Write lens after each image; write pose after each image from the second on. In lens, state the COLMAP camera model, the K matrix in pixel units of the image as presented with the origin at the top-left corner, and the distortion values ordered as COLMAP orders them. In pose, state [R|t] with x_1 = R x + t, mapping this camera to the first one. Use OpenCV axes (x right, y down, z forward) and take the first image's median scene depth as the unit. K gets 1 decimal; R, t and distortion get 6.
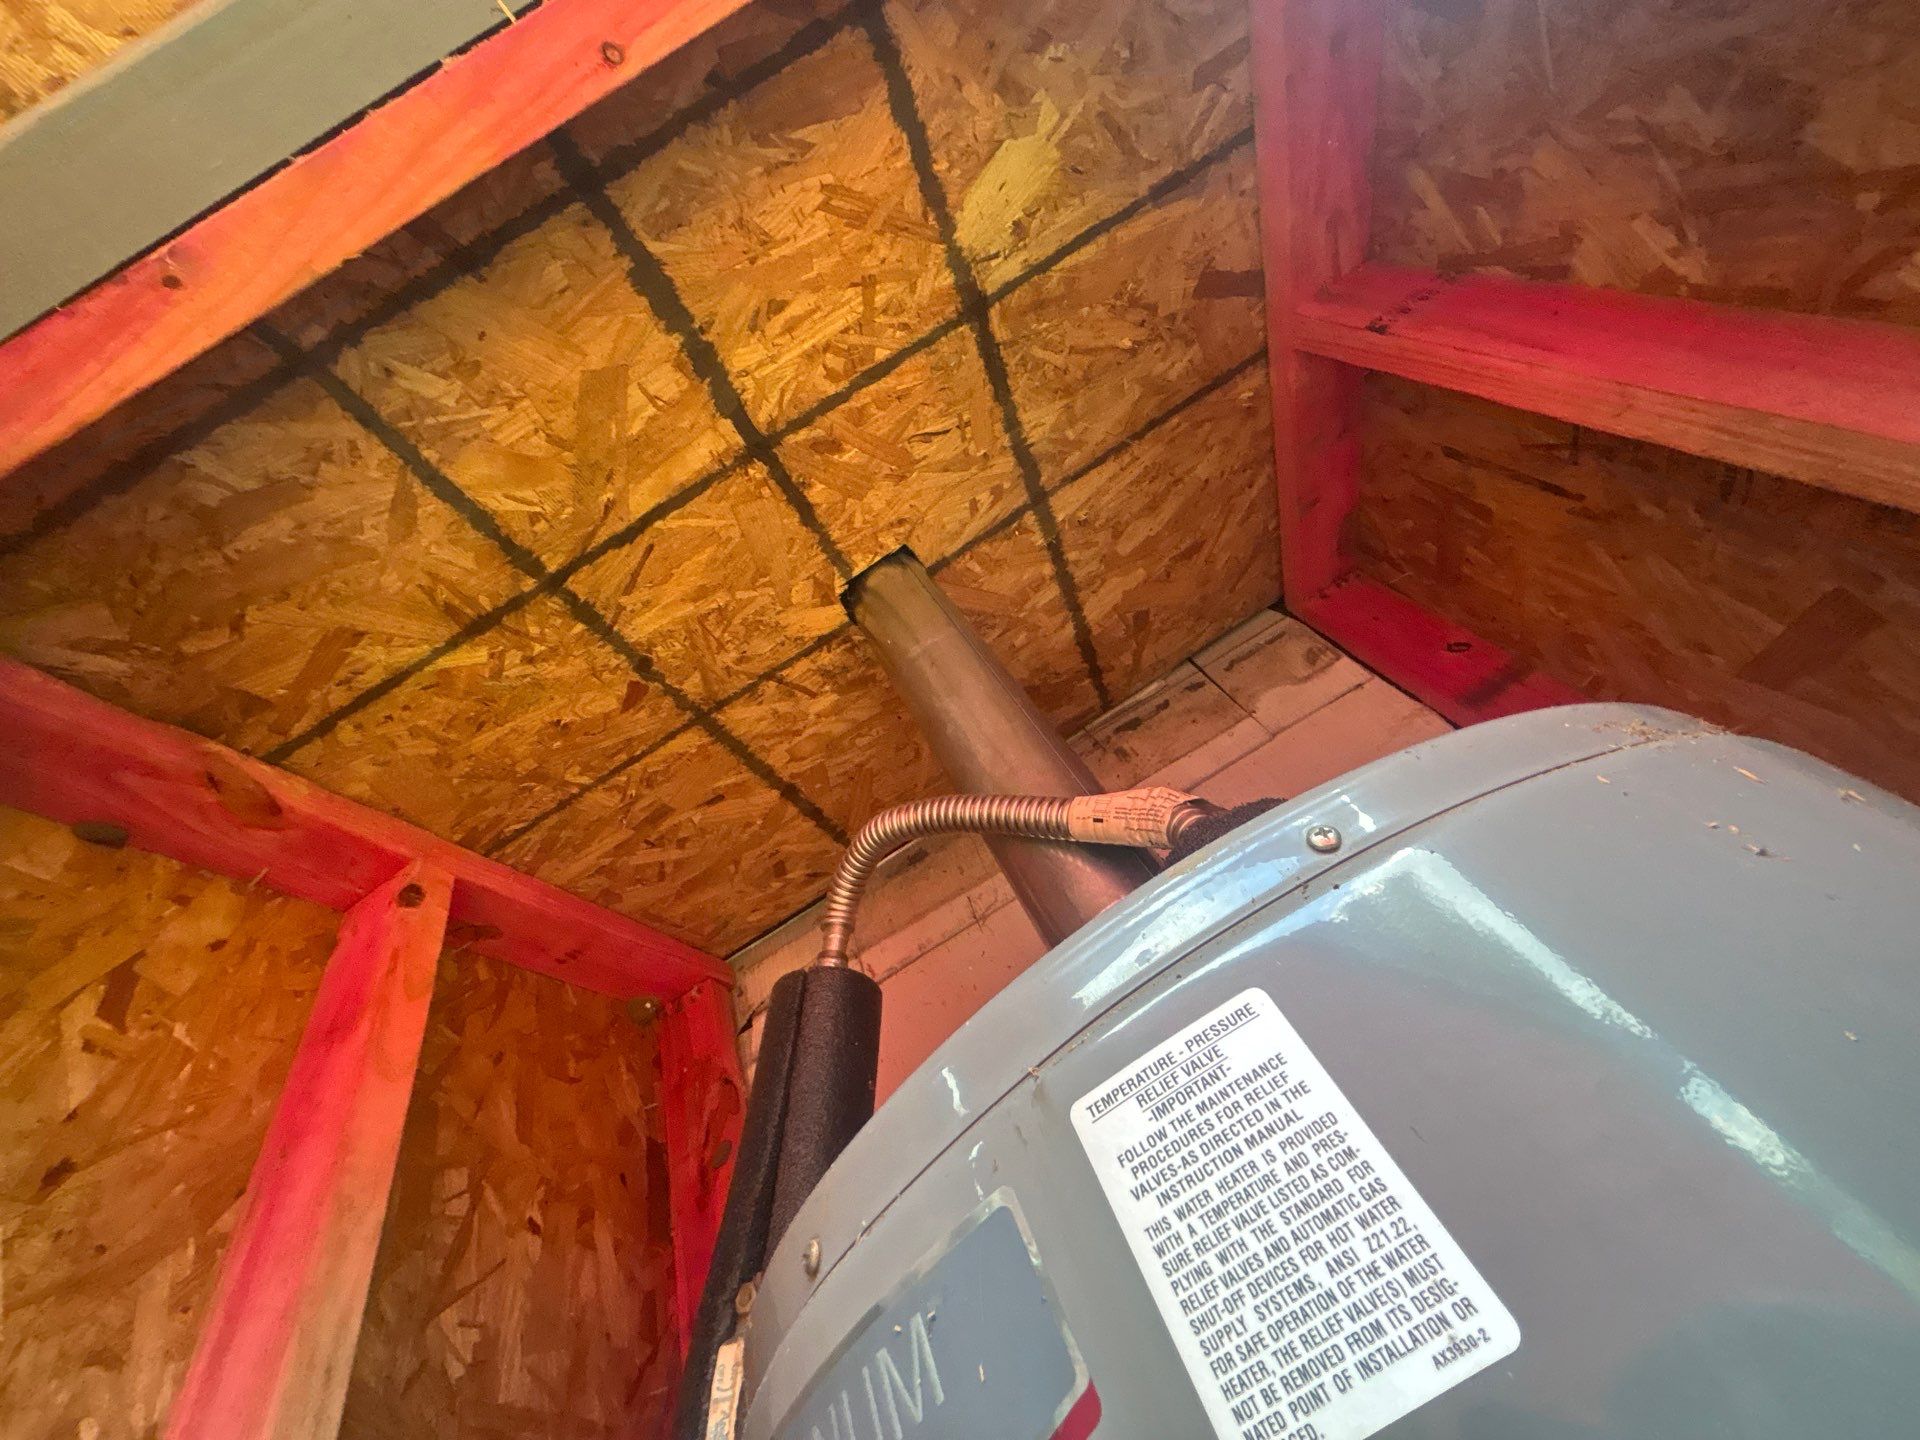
lens RADIAL K [[777.6, 0, 969.0], [0, 777.6, 736.4], [0, 0, 1]] dist [0.000090, 0.000407]
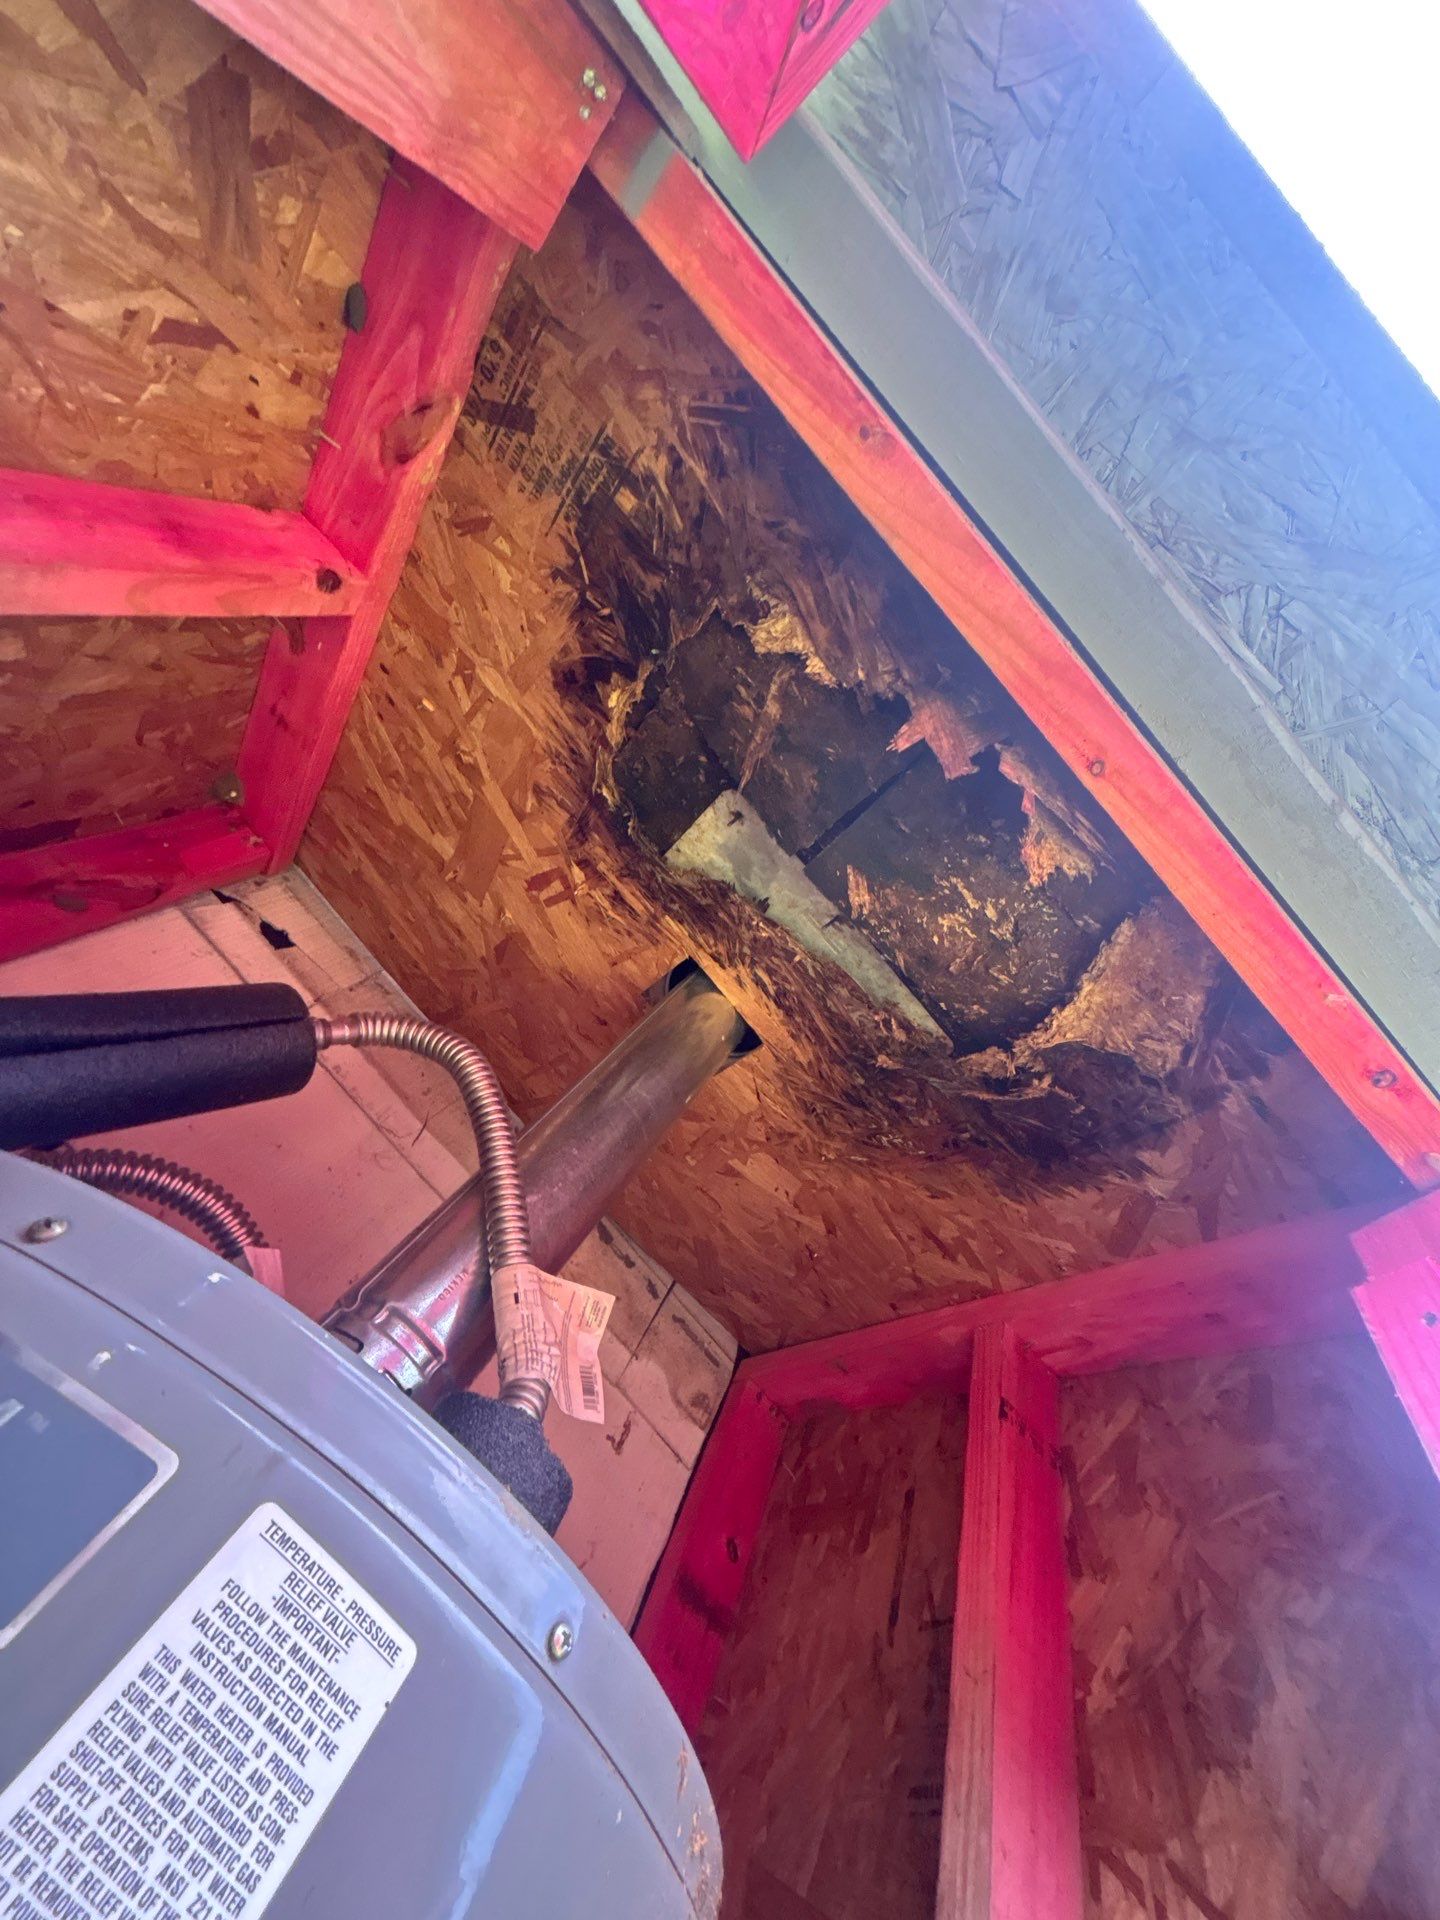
lens RADIAL K [[777.6, 0, 712.2], [0, 777.6, 992.8], [0, 0, 1]] dist [0.000090, 0.000407]
pose [[0.155971, 0.987254, -0.031652, -0.464272], [-0.969688, 0.146936, -0.195230, 0.006379], [-0.188091, 0.061143, 0.980247, -0.191017]]
